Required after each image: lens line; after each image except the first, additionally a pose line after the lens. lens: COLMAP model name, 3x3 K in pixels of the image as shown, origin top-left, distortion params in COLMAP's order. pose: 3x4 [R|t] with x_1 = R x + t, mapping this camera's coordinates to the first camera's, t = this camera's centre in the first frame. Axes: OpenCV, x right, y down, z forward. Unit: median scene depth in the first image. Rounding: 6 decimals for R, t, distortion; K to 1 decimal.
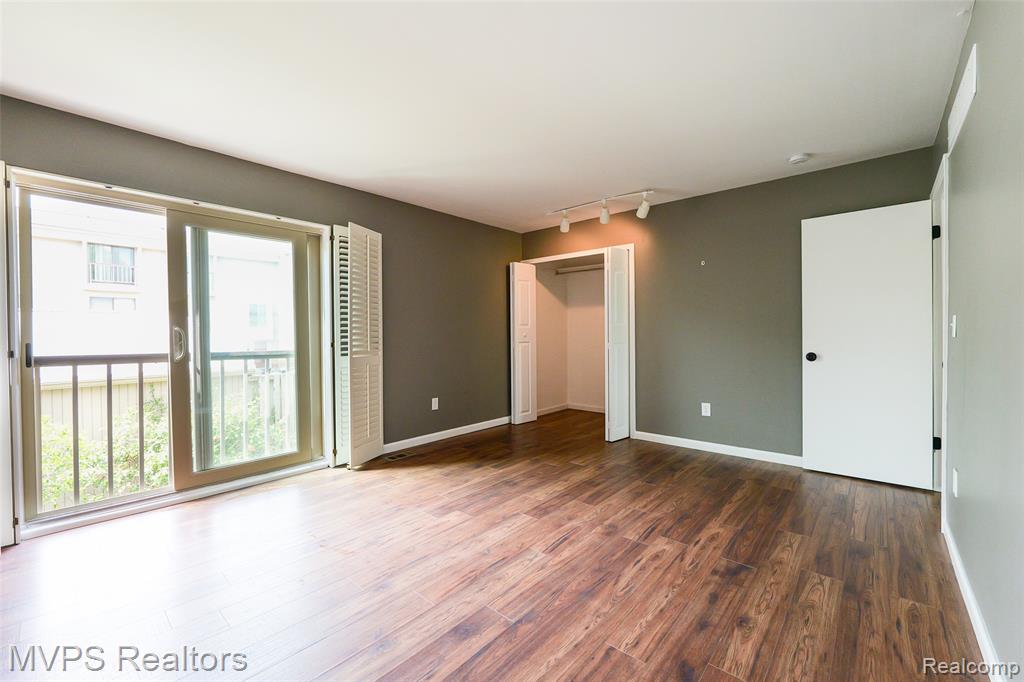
lens RADIAL K [[419.2, 0, 509.6], [0, 419.2, 338.6], [0, 0, 1]] dist [-0.012492, 0.000090]
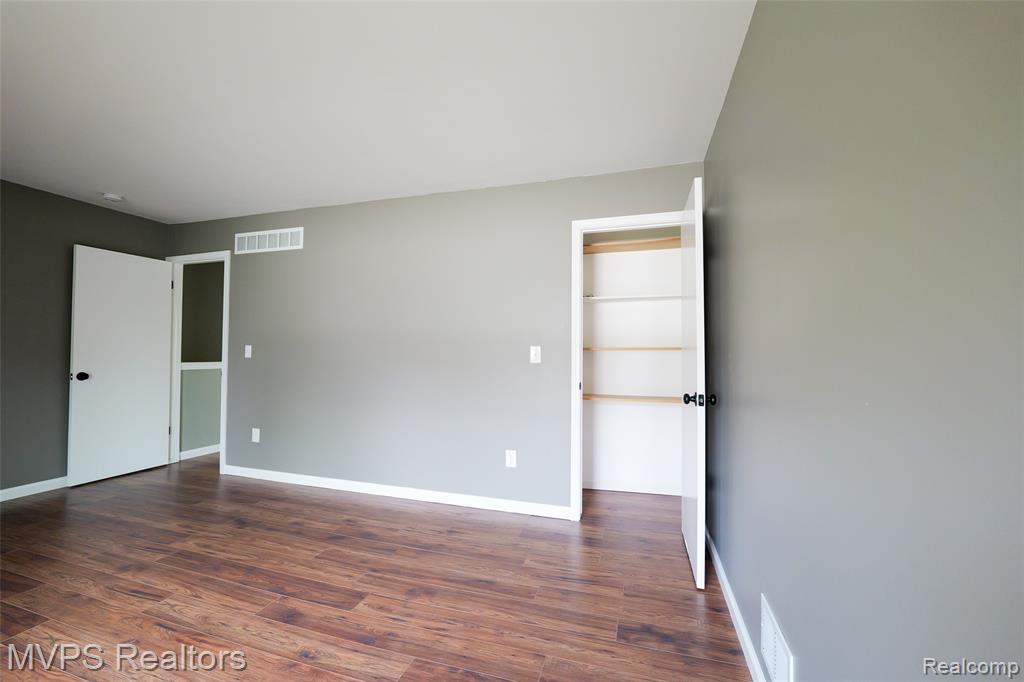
lens RADIAL K [[419.2, 0, 508.5], [0, 419.2, 343.5], [0, 0, 1]] dist [-0.012492, 0.000090]
pose [[-0.400374, 0.019360, 0.916147, -1.061274], [0.006010, 0.999811, -0.018501, -0.022014], [-0.916332, -0.001901, -0.400414, 0.678925]]
